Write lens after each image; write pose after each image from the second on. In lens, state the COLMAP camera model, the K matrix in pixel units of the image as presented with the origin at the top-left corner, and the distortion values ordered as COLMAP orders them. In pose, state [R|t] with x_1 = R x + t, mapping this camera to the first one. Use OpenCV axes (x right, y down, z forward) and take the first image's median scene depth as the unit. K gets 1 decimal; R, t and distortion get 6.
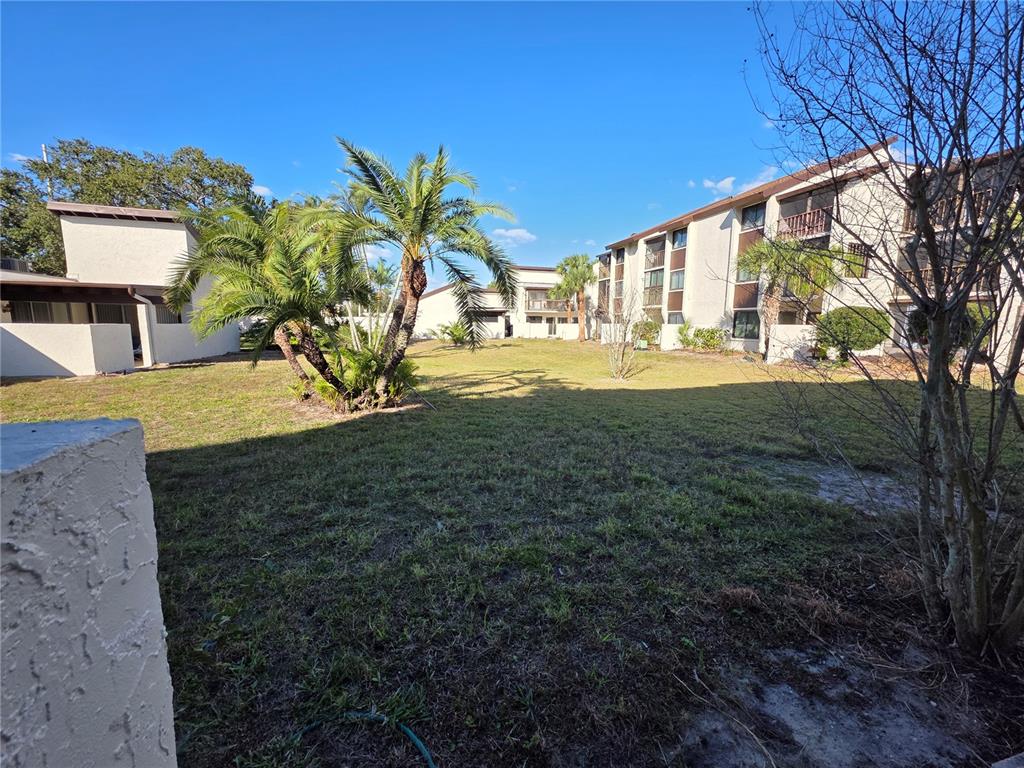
lens RADIAL K [[412.2, 0, 508.8], [0, 412.2, 384.0], [0, 0, 1]] dist [-0.008759, -0.000002]
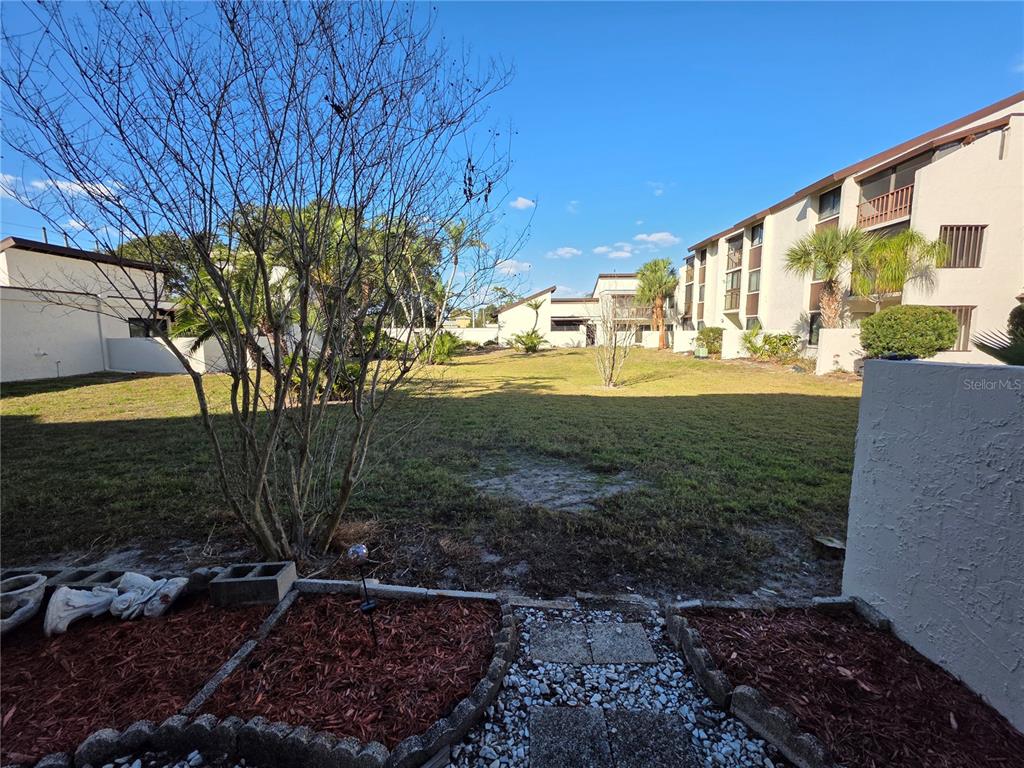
lens RADIAL K [[412.2, 0, 509.4], [0, 412.2, 381.4], [0, 0, 1]] dist [-0.008759, -0.000002]
pose [[0.949241, 0.022240, -0.313764, 0.181869], [-0.031168, 0.999239, -0.023467, 0.003631], [0.313003, 0.032055, 0.949211, -0.008599]]
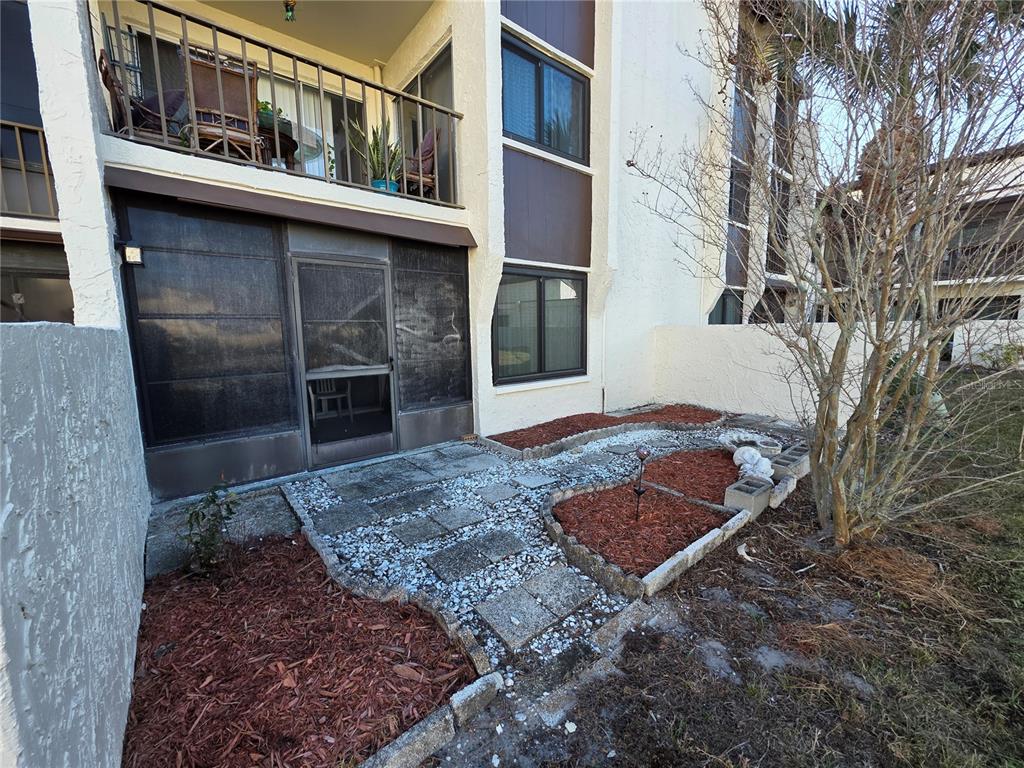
lens RADIAL K [[412.2, 0, 512.7], [0, 412.2, 383.8], [0, 0, 1]] dist [-0.008759, -0.000002]
pose [[-0.919660, 0.054692, -0.388888, 0.208761], [-0.053767, 0.963394, 0.262642, -0.011319], [0.389017, 0.262451, -0.883055, 0.145182]]
